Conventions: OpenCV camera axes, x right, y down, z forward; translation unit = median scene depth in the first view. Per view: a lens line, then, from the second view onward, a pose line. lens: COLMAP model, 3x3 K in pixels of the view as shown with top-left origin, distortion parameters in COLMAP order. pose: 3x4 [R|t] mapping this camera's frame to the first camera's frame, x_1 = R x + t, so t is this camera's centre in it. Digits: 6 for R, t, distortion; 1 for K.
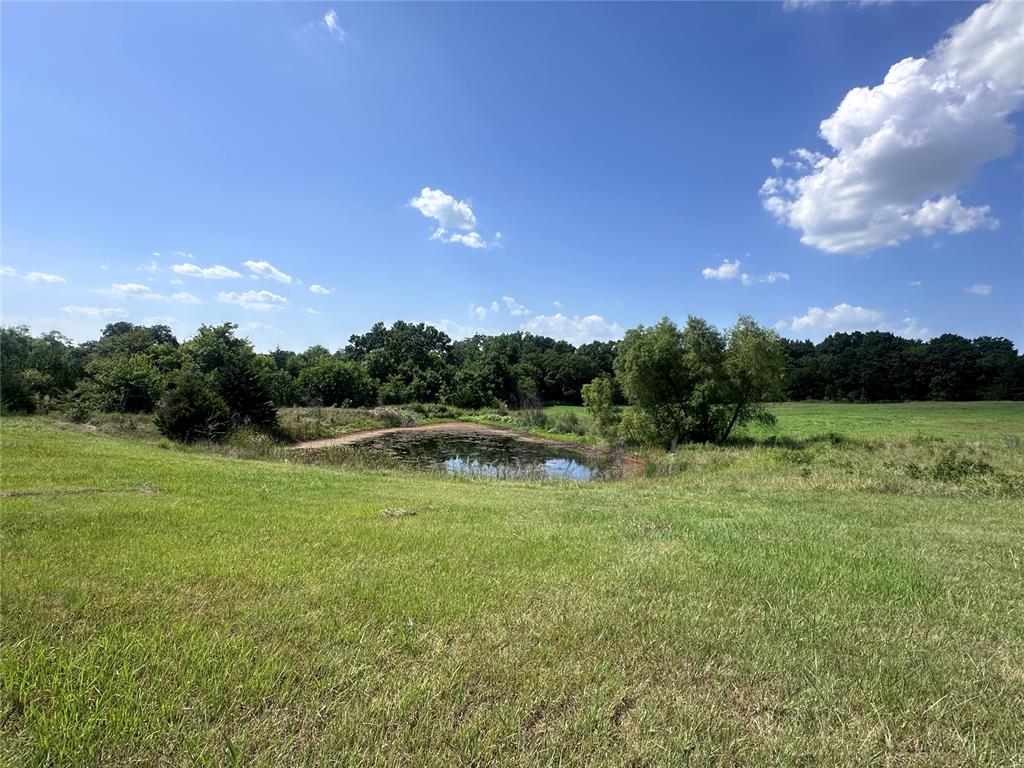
lens RADIAL K [[529.7, 0, 501.1], [0, 529.7, 376.8], [0, 0, 1]] dist [-0.000634, -0.000212]
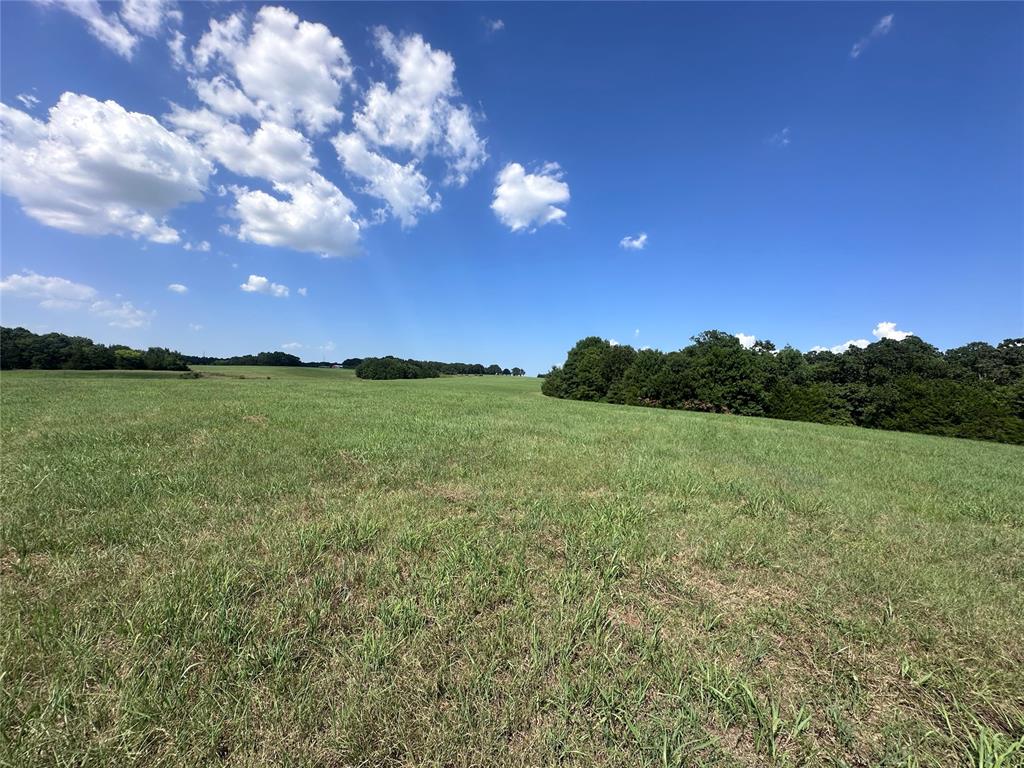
lens RADIAL K [[407.5, 0, 509.9], [0, 407.5, 380.0], [0, 0, 1]] dist [-0.003954, 0.001287]
pose [[0.153159, -0.010629, 0.988144, -0.264715], [-0.064309, 0.997715, 0.020699, -0.047068], [-0.986107, -0.066717, 0.152125, -0.729932]]
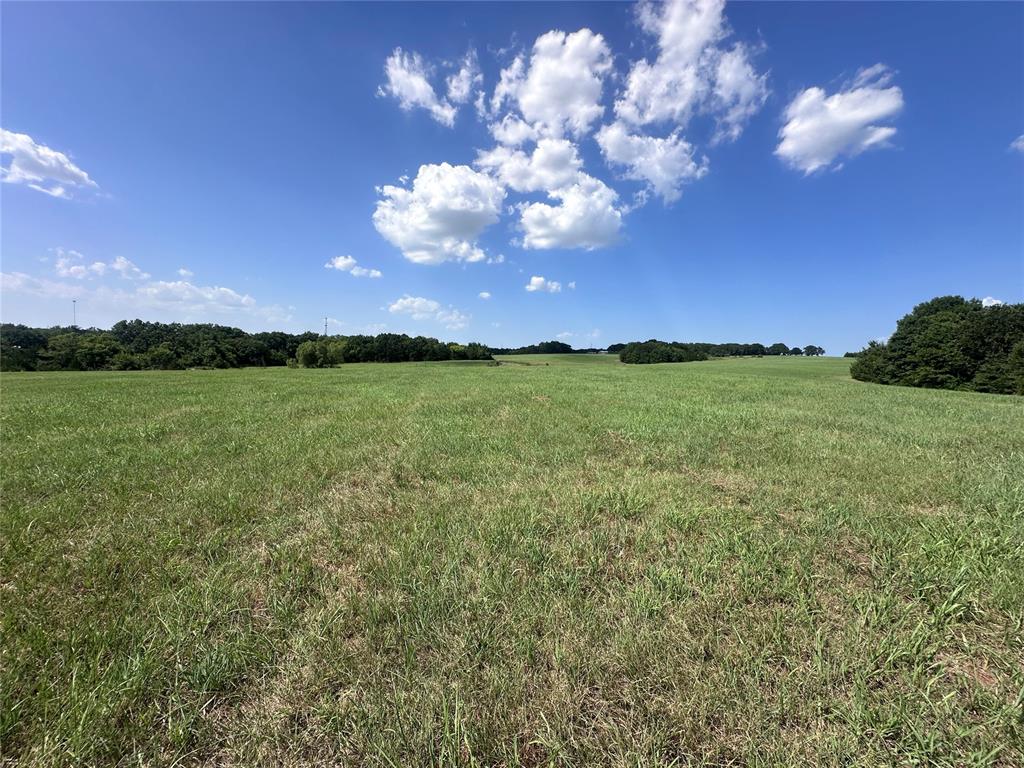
lens RADIAL K [[407.5, 0, 515.0], [0, 407.5, 379.8], [0, 0, 1]] dist [-0.003954, 0.001287]
pose [[0.693405, -0.047415, 0.718987, -0.287696], [-0.021576, 0.996019, 0.086493, -0.049381], [-0.720225, -0.075487, 0.689621, -0.738512]]
